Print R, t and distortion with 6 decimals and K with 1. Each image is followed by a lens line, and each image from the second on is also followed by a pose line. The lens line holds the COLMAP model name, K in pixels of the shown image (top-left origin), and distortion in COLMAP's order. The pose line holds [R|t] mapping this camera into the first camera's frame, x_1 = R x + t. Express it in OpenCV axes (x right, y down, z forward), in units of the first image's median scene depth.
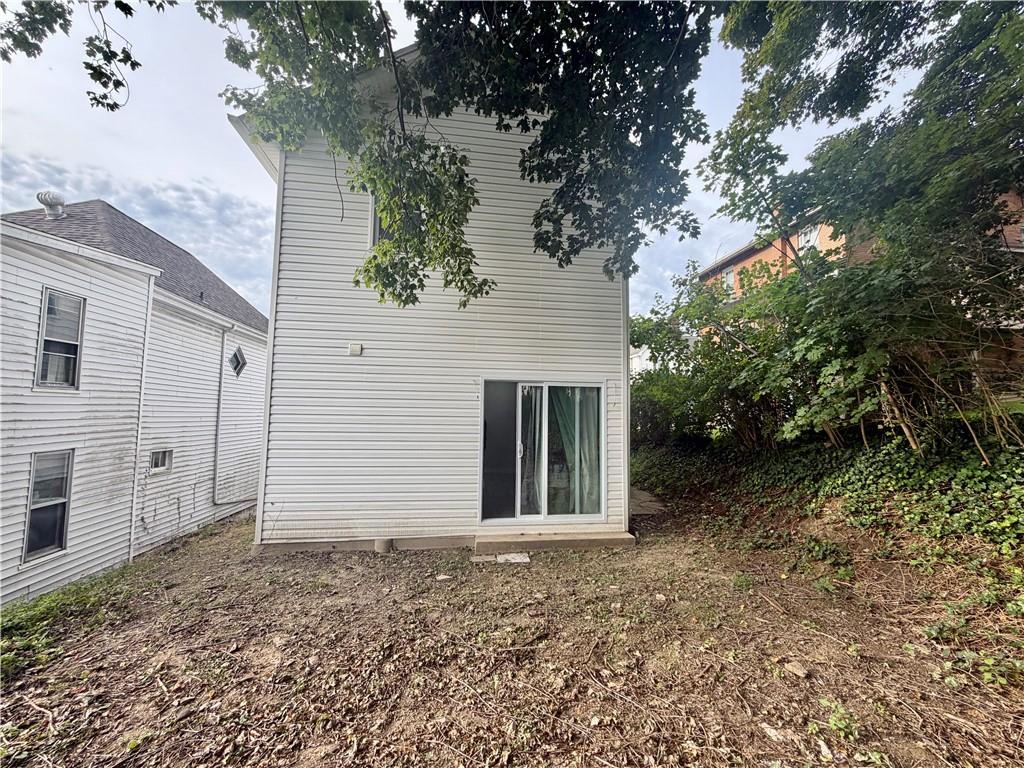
lens RADIAL K [[414.5, 0, 513.3], [0, 414.5, 386.2], [0, 0, 1]] dist [0.000289, 0.000227]
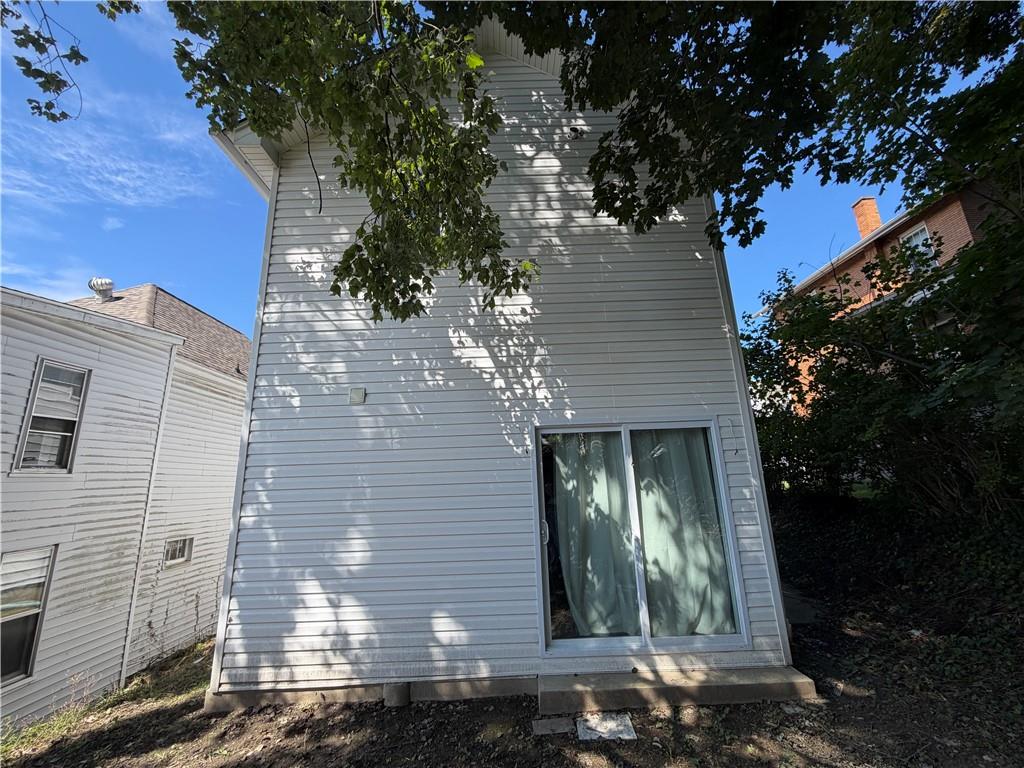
lens RADIAL K [[414.5, 0, 517.8], [0, 414.5, 380.7], [0, 0, 1]] dist [0.000289, 0.000227]
pose [[0.990813, -0.075238, -0.112382, -0.008248], [0.055495, 0.983970, -0.169482, 0.017461], [0.123332, 0.161688, 0.979105, 0.224213]]
